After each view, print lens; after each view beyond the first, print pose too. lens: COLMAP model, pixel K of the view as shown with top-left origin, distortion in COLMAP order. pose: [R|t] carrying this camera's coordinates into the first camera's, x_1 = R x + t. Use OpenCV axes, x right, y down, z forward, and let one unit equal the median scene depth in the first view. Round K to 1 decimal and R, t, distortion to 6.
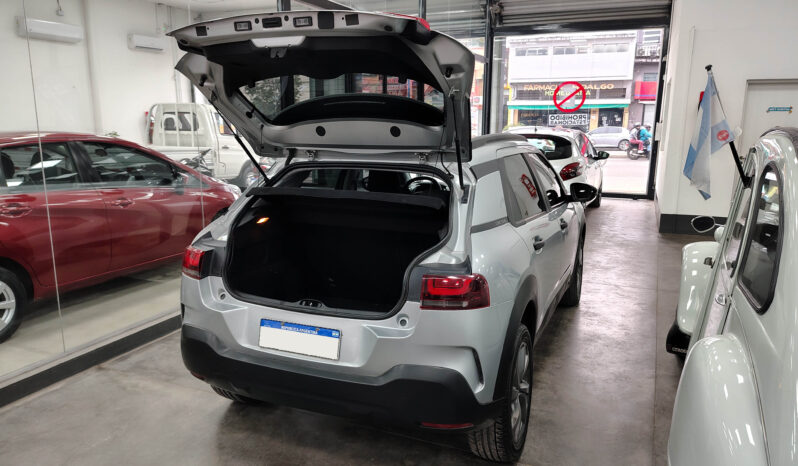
lens RADIAL K [[567.0, 0, 392.3], [0, 567.0, 236.0], [0, 0, 1]] dist [0.039582, -0.046379]
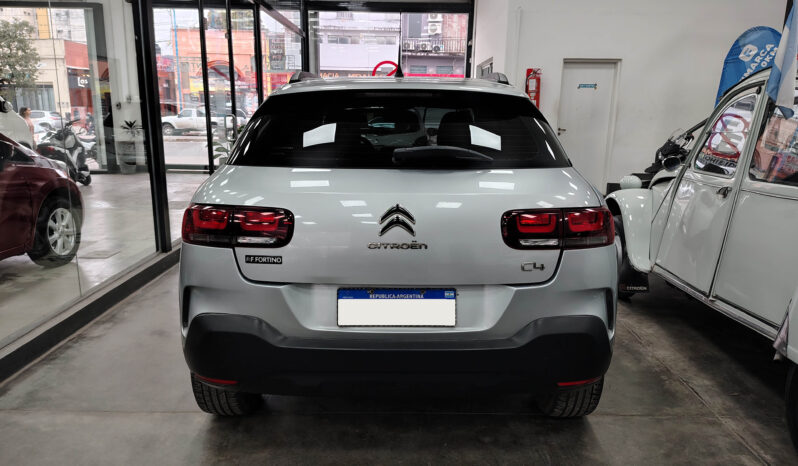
lens RADIAL K [[567.0, 0, 394.8], [0, 567.0, 236.7], [0, 0, 1]] dist [0.039582, -0.046379]
pose [[0.920019, -0.074920, 0.384645, -0.314543], [0.068244, 0.997187, 0.030999, 0.040661], [-0.385886, -0.002270, 0.922544, 0.193868]]
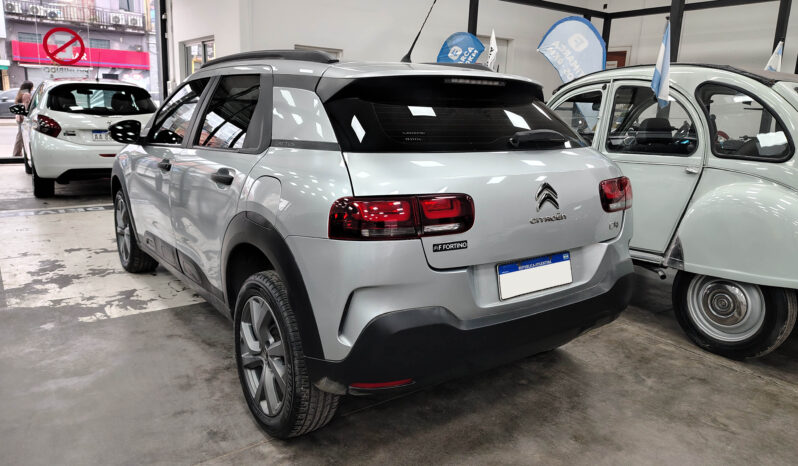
lens RADIAL K [[567.0, 0, 393.3], [0, 567.0, 234.8], [0, 0, 1]] dist [0.039582, -0.046379]
pose [[0.522521, -0.174516, 0.834575, -0.682679], [0.135812, 0.983367, 0.120598, -0.010117], [-0.841740, 0.050330, 0.537531, 0.488226]]
